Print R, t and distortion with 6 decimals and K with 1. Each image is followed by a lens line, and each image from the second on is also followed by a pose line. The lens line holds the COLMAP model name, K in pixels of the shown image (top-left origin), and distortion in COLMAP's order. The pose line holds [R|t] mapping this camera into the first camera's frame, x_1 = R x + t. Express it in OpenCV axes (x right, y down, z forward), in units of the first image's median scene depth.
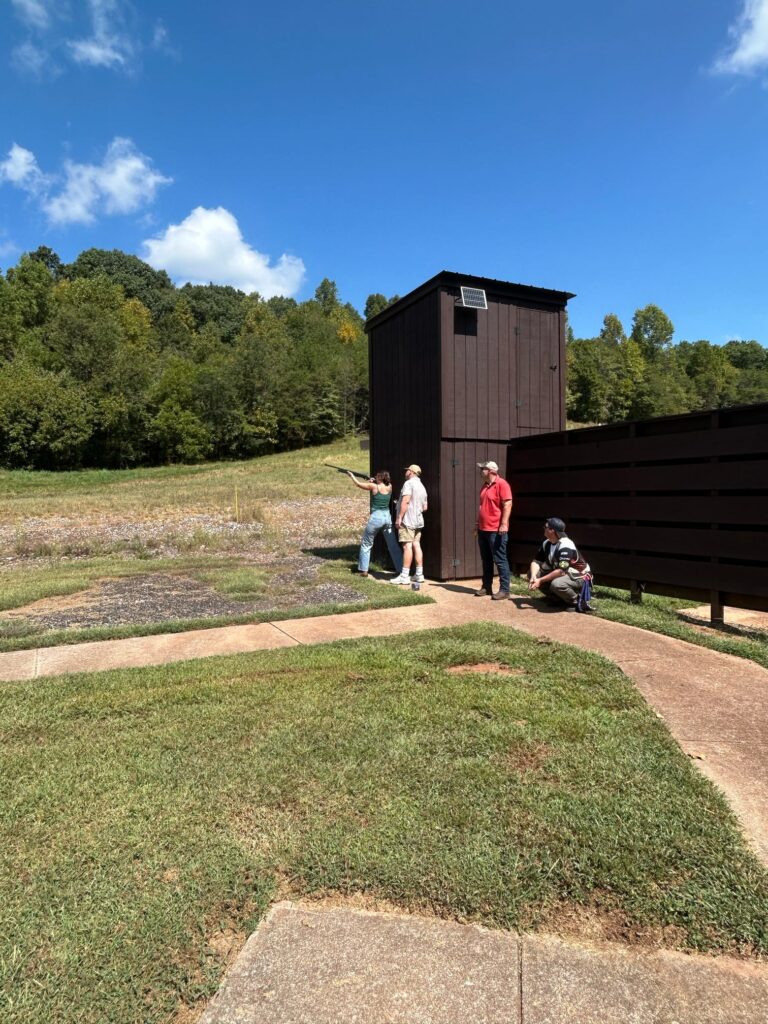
lens RADIAL K [[641.3, 0, 384.0], [0, 641.3, 512.0], [0, 0, 1]] dist [-0.003196, -0.002698]
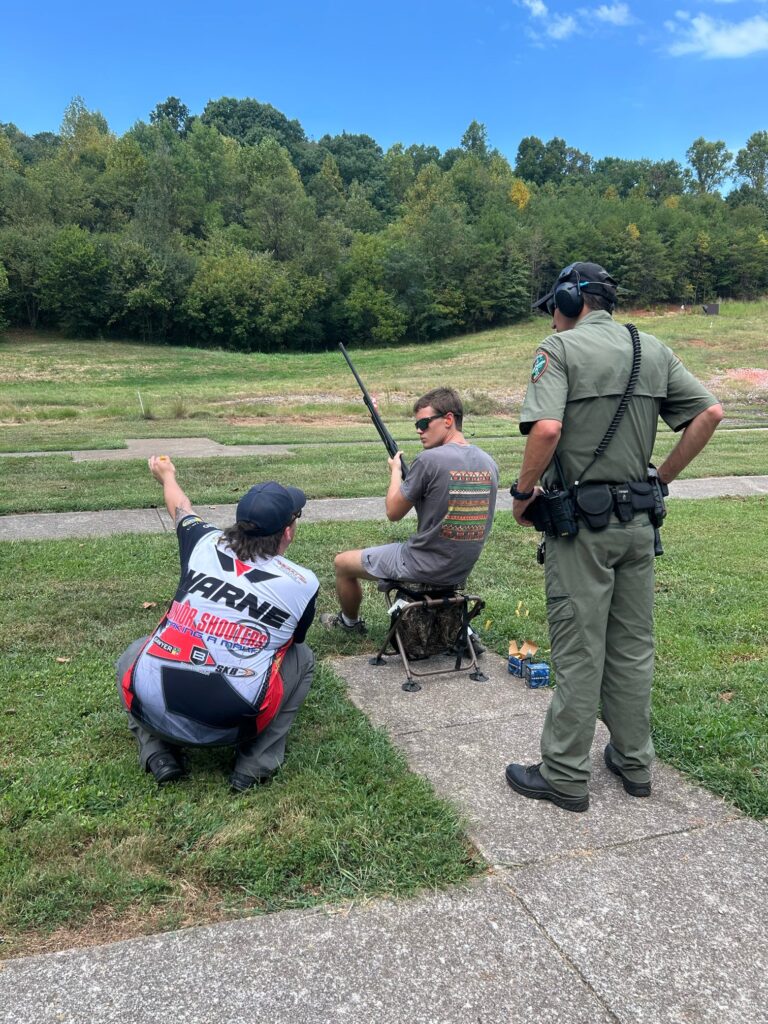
lens RADIAL K [[776.3, 0, 384.0], [0, 776.3, 512.0], [0, 0, 1]] dist [0.043810, -0.052941]
pose [[0.991955, 0.029090, -0.123201, -0.143997], [-0.011805, 0.990254, 0.138770, 0.011105], [0.126037, -0.136200, 0.982631, -0.210760]]
